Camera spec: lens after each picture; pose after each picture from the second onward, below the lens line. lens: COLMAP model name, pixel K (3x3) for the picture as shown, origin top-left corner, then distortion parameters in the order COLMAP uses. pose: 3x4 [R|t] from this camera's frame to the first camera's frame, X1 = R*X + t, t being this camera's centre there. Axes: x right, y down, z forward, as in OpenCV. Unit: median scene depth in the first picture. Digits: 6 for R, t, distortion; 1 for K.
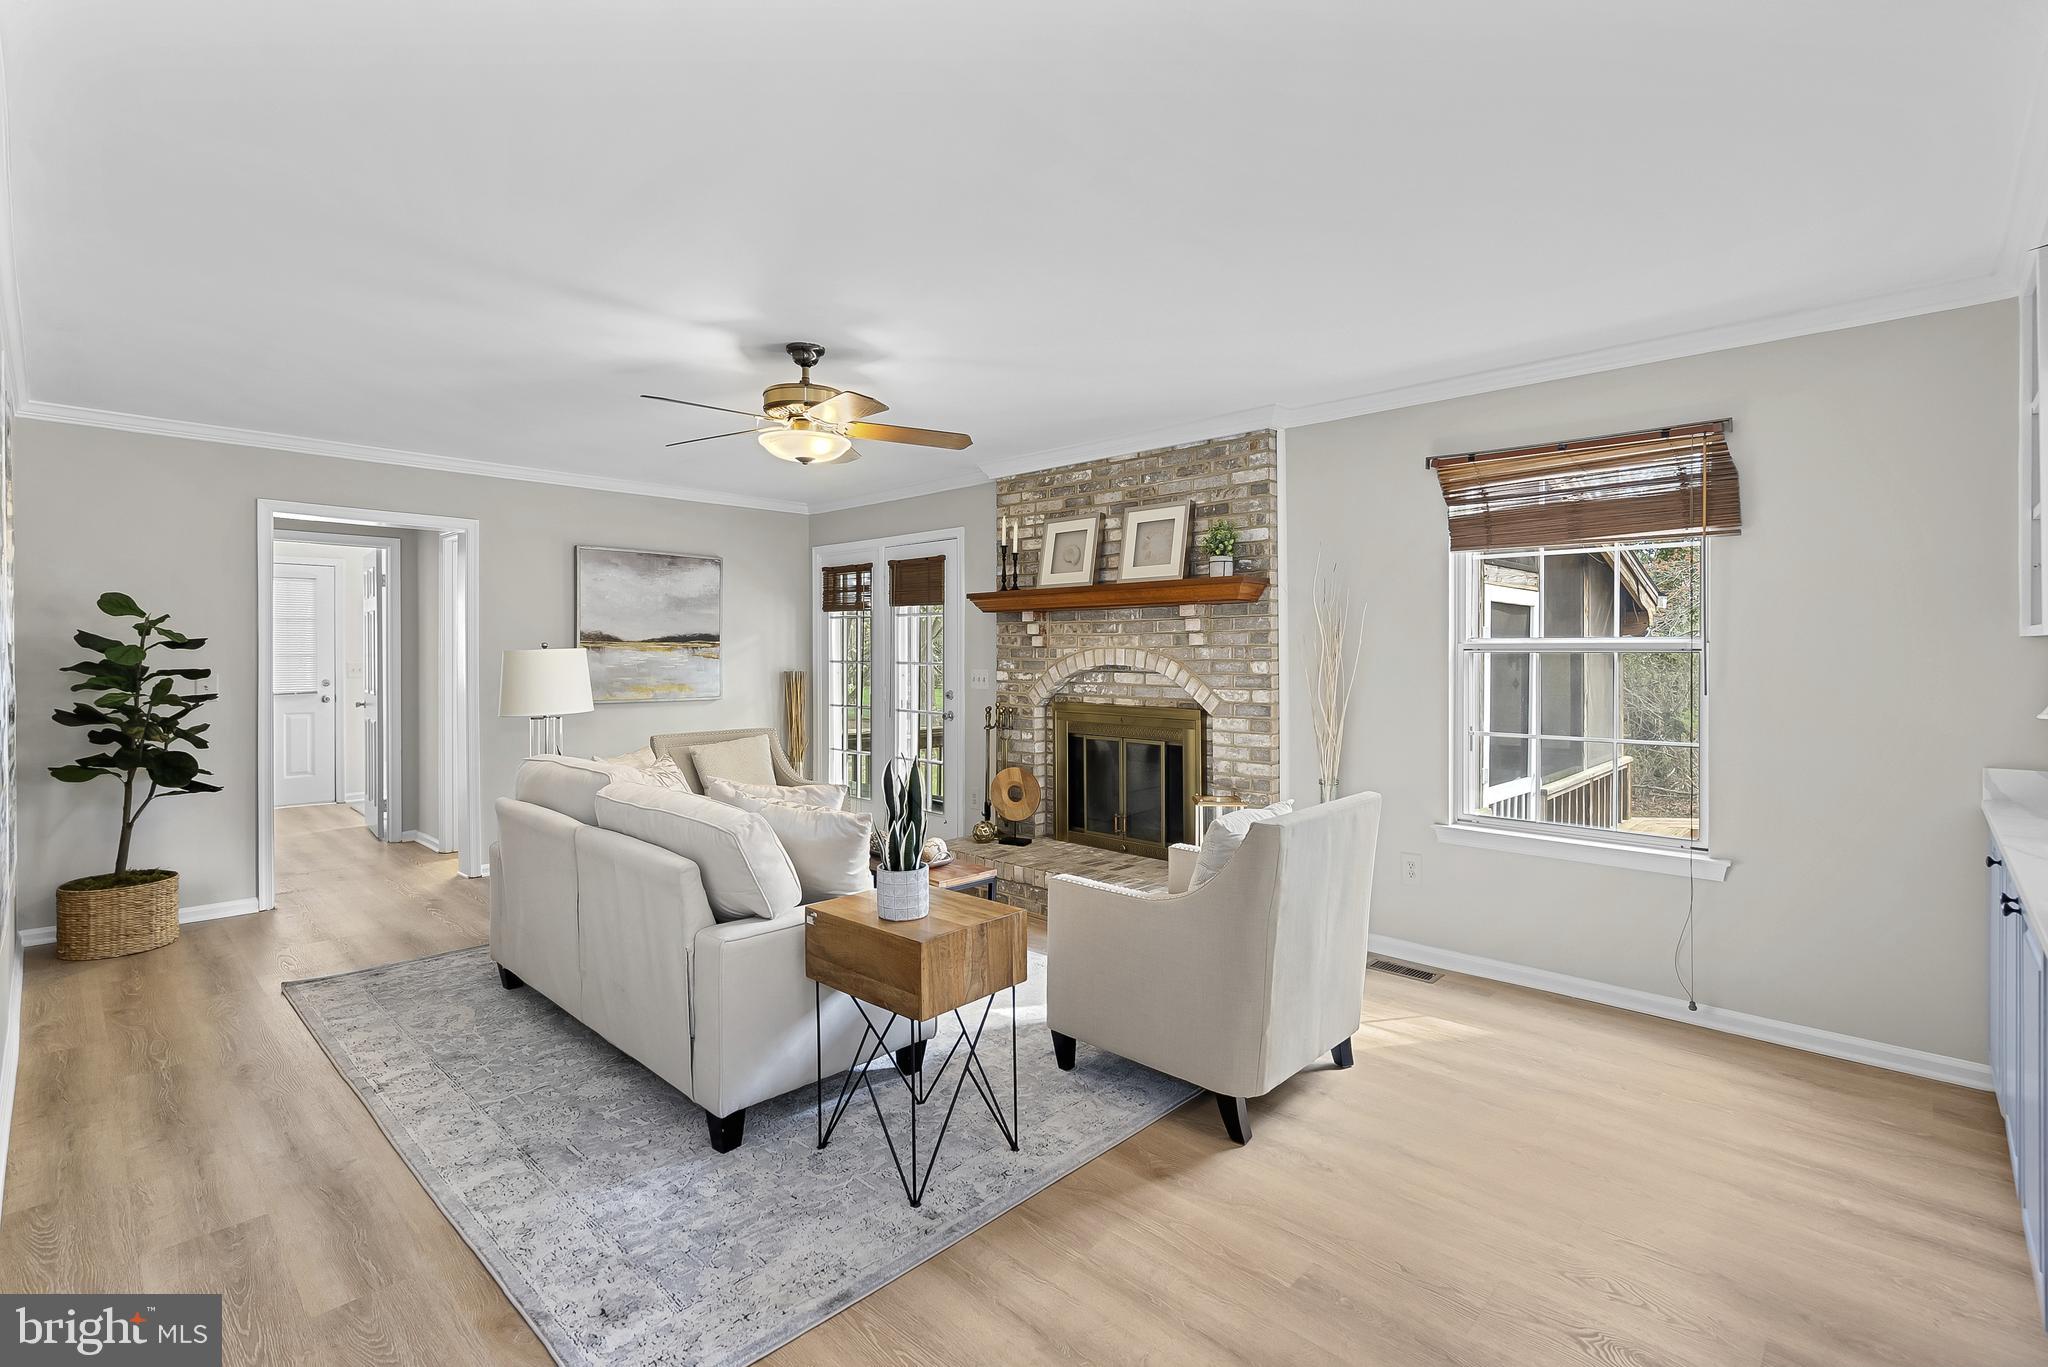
lens RADIAL K [[932.1, 0, 1031.7], [0, 932.1, 658.1], [0, 0, 1]] dist [-0.010343, 0.004891]
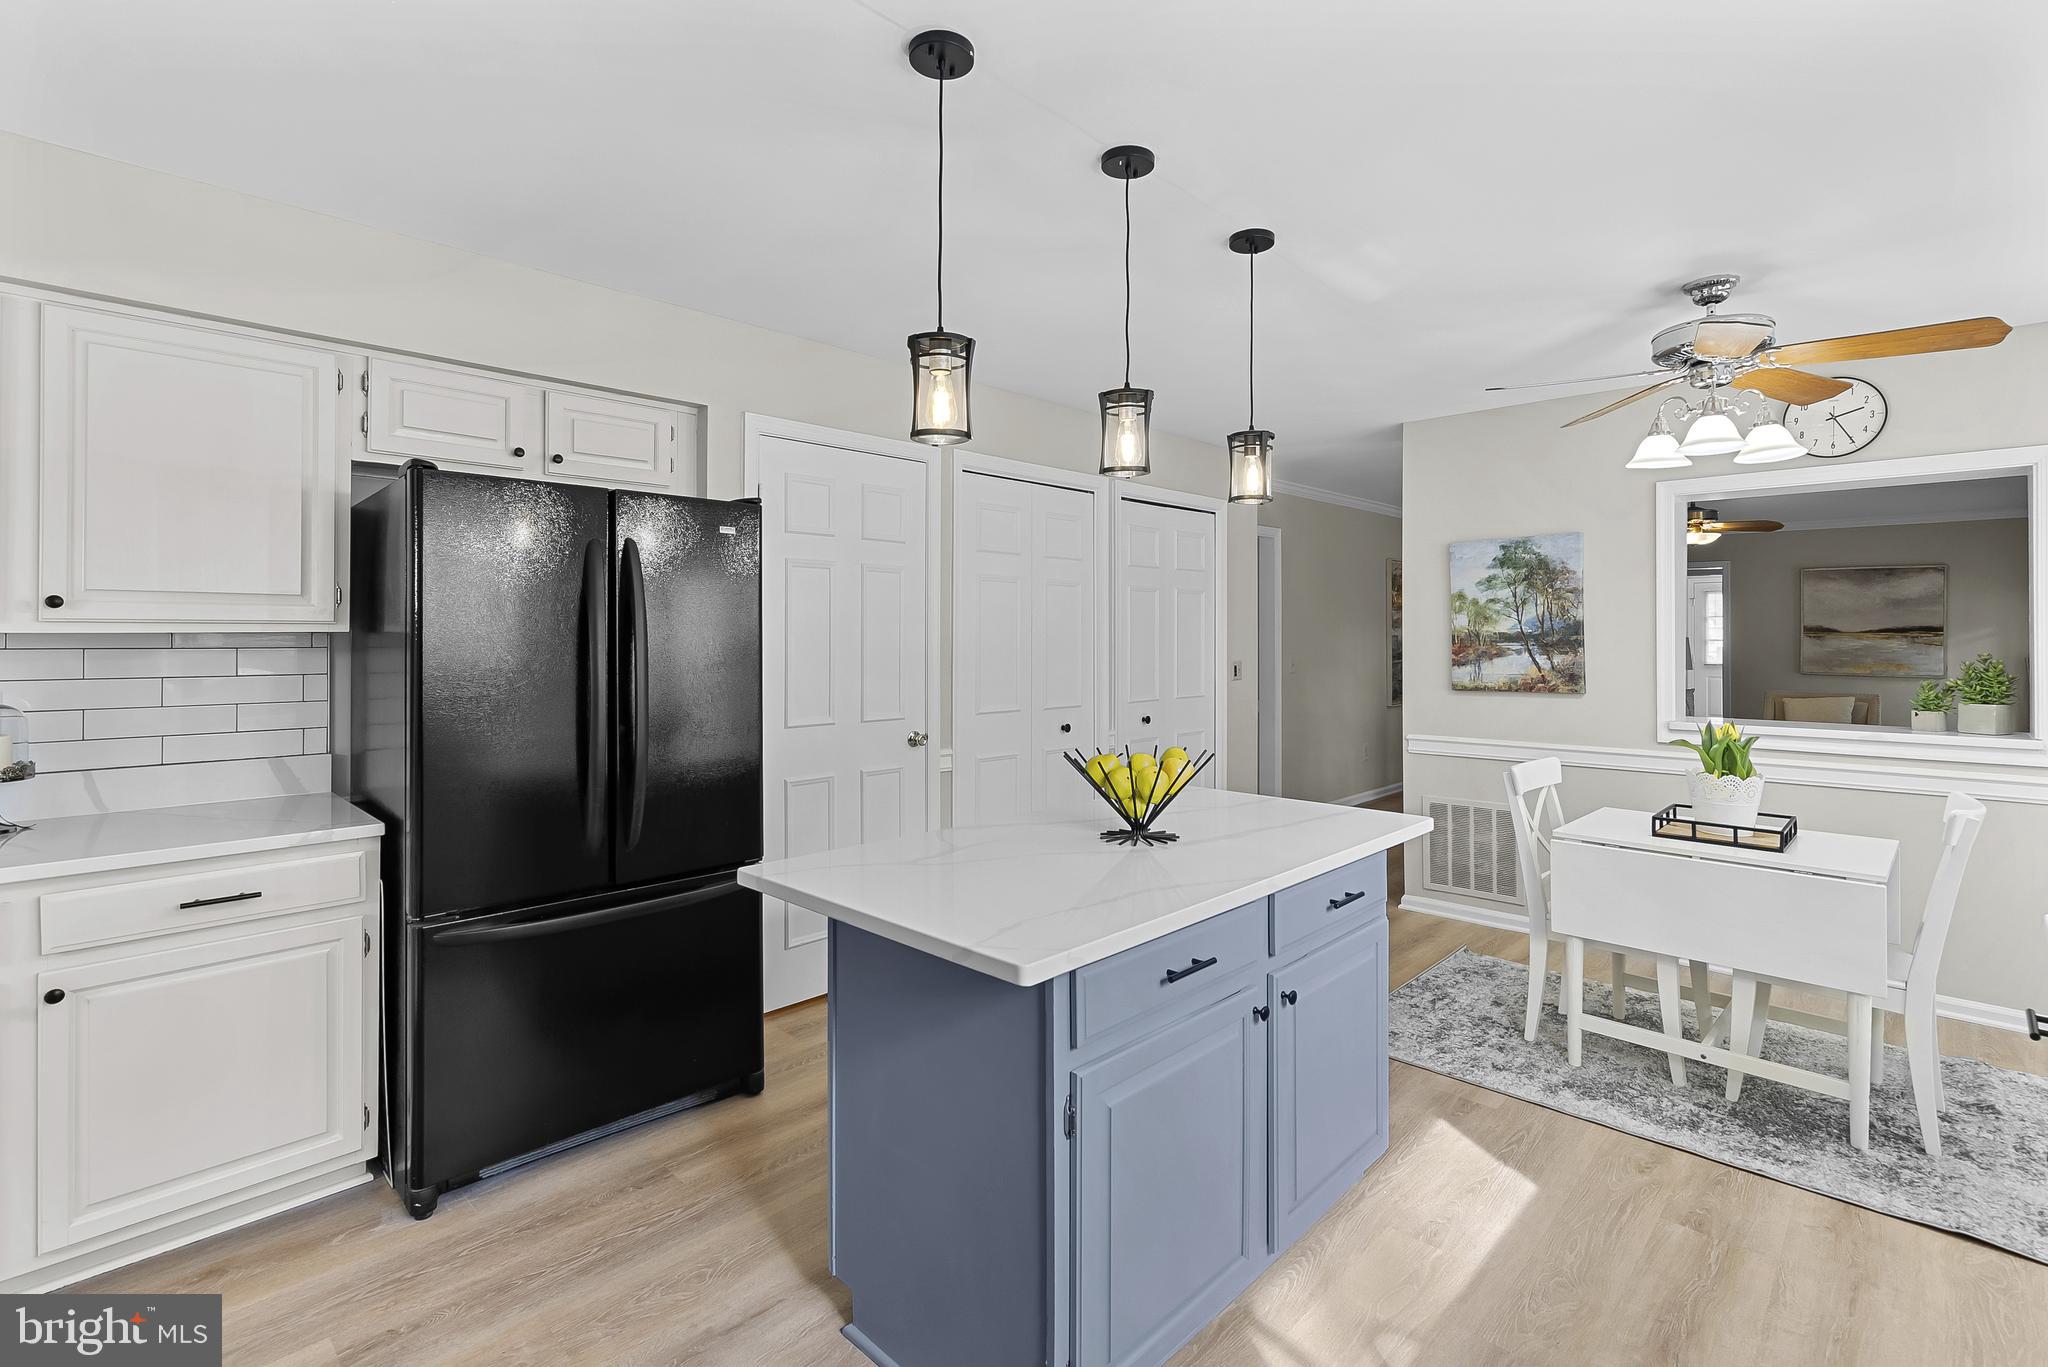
lens RADIAL K [[932.1, 0, 988.8], [0, 932.1, 624.4], [0, 0, 1]] dist [-0.010343, 0.004891]
pose [[-0.041449, -0.009480, -0.999096, 1.463146], [-0.010104, 0.999908, -0.009068, -0.005494], [0.999090, 0.009719, -0.041541, -0.350857]]
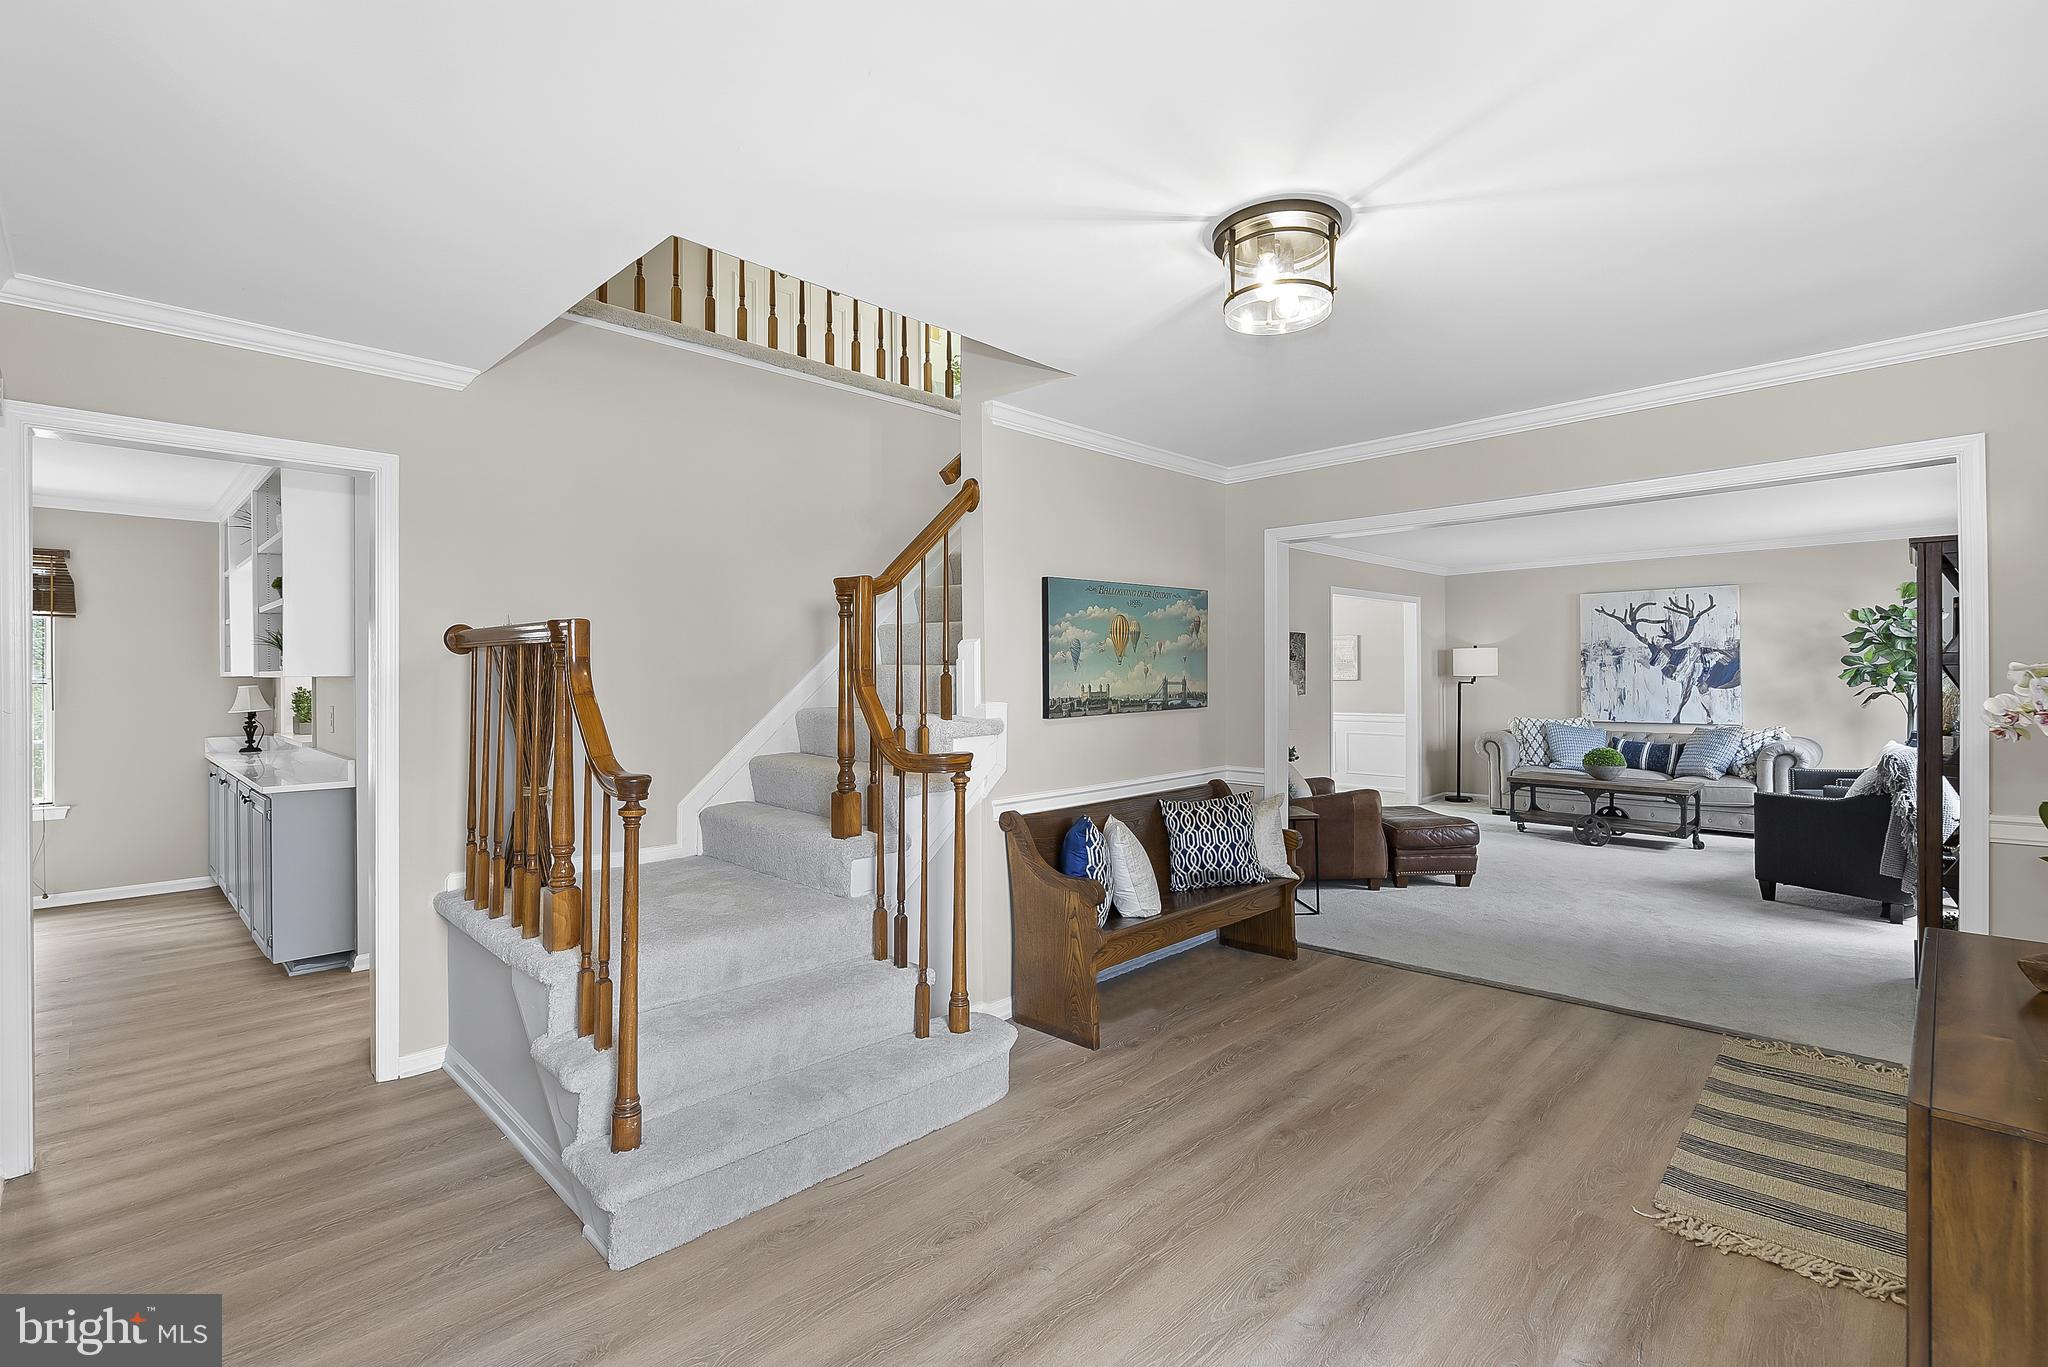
lens RADIAL K [[932.1, 0, 1019.0], [0, 932.1, 680.4], [0, 0, 1]] dist [-0.010343, 0.004891]
pose [[0.030749, -0.004564, 0.999517, -0.691157], [0.013915, 0.999895, 0.004137, 0.001711], [-0.999430, 0.013781, 0.030809, -0.616276]]
